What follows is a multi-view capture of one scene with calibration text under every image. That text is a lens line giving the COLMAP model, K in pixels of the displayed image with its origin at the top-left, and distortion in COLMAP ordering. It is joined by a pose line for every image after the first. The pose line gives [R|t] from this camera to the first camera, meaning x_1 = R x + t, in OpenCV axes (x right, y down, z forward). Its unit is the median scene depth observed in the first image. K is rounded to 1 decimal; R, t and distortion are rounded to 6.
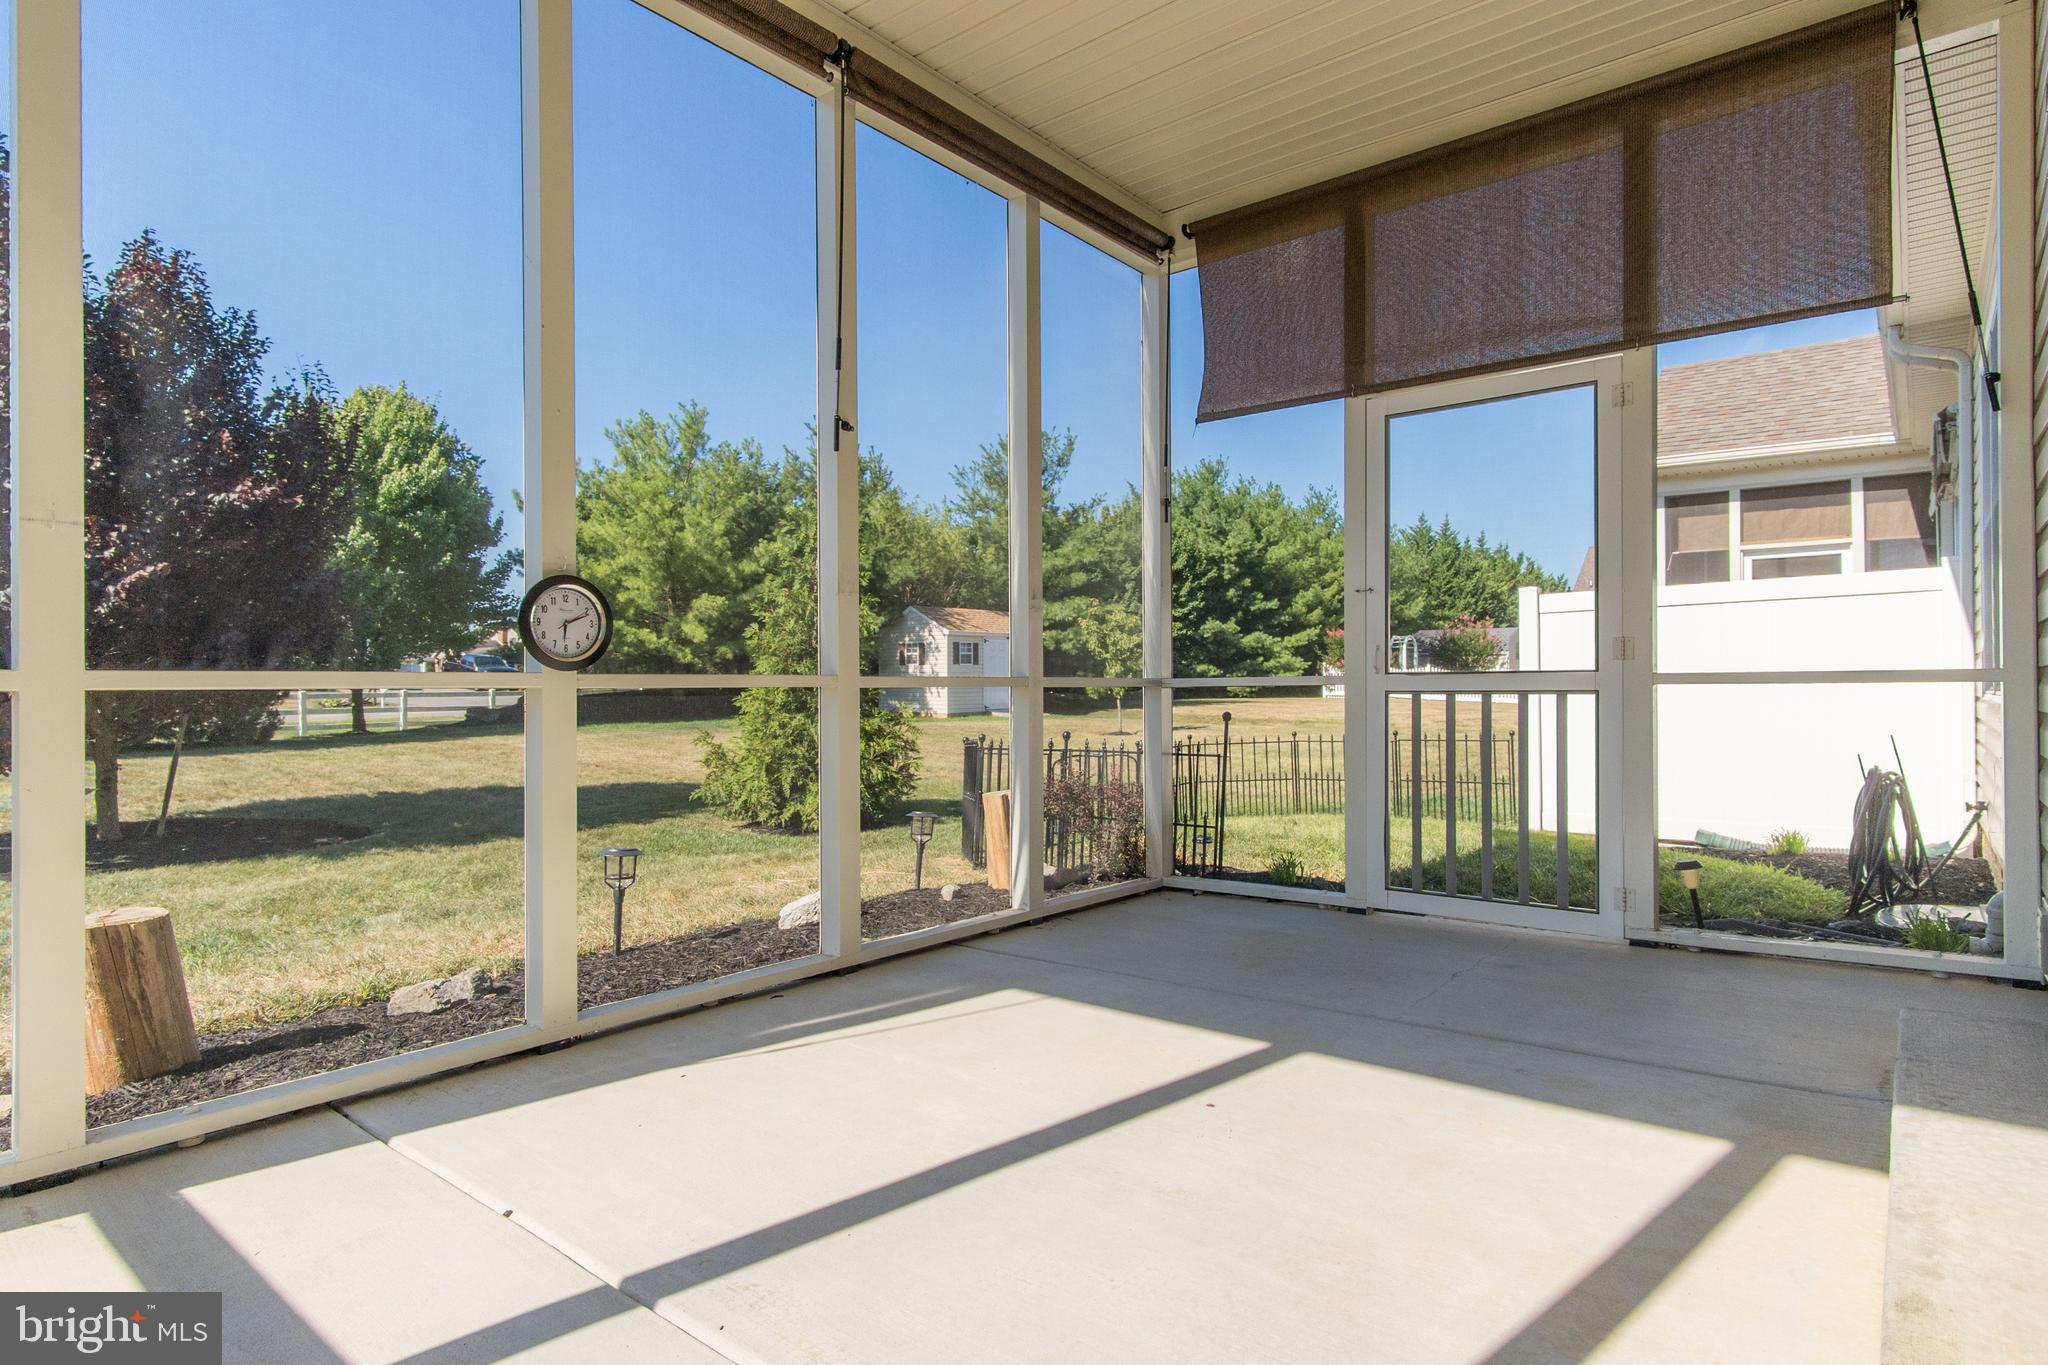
lens RADIAL K [[1057.6, 0, 1024.0], [0, 1057.6, 682.5], [0, 0, 1]] dist [0.002842, 0.000412]
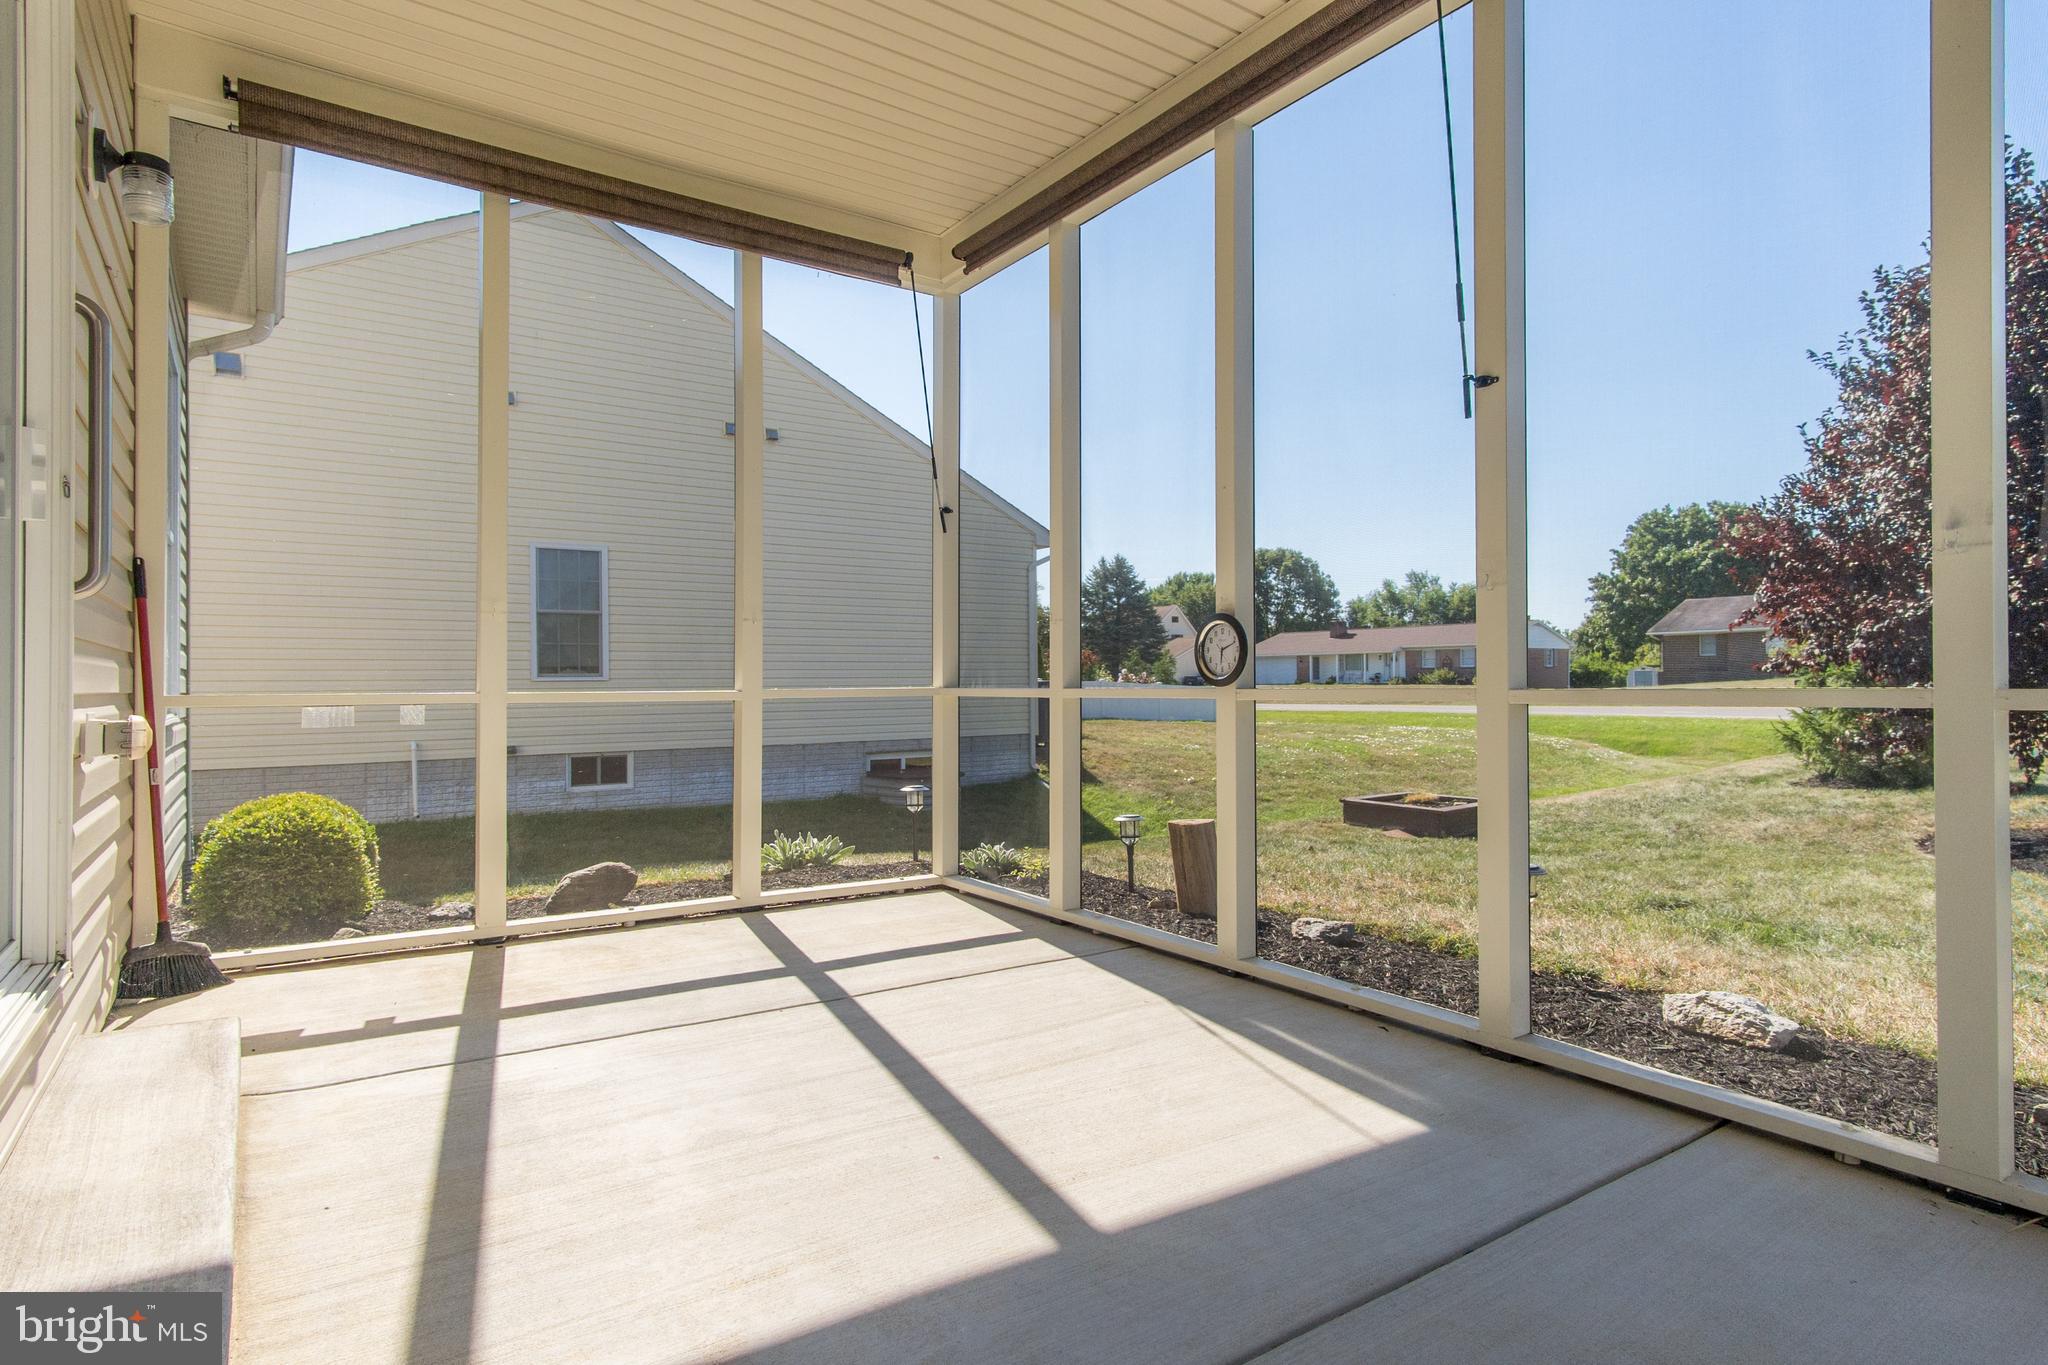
lens RADIAL K [[1057.6, 0, 1024.0], [0, 1057.6, 682.5], [0, 0, 1]] dist [0.002842, 0.000412]
pose [[-0.241507, 0.006394, -0.970378, 0.627973], [0.007782, 0.999959, 0.004652, -0.015782], [0.970368, -0.006428, -0.241547, 0.761264]]
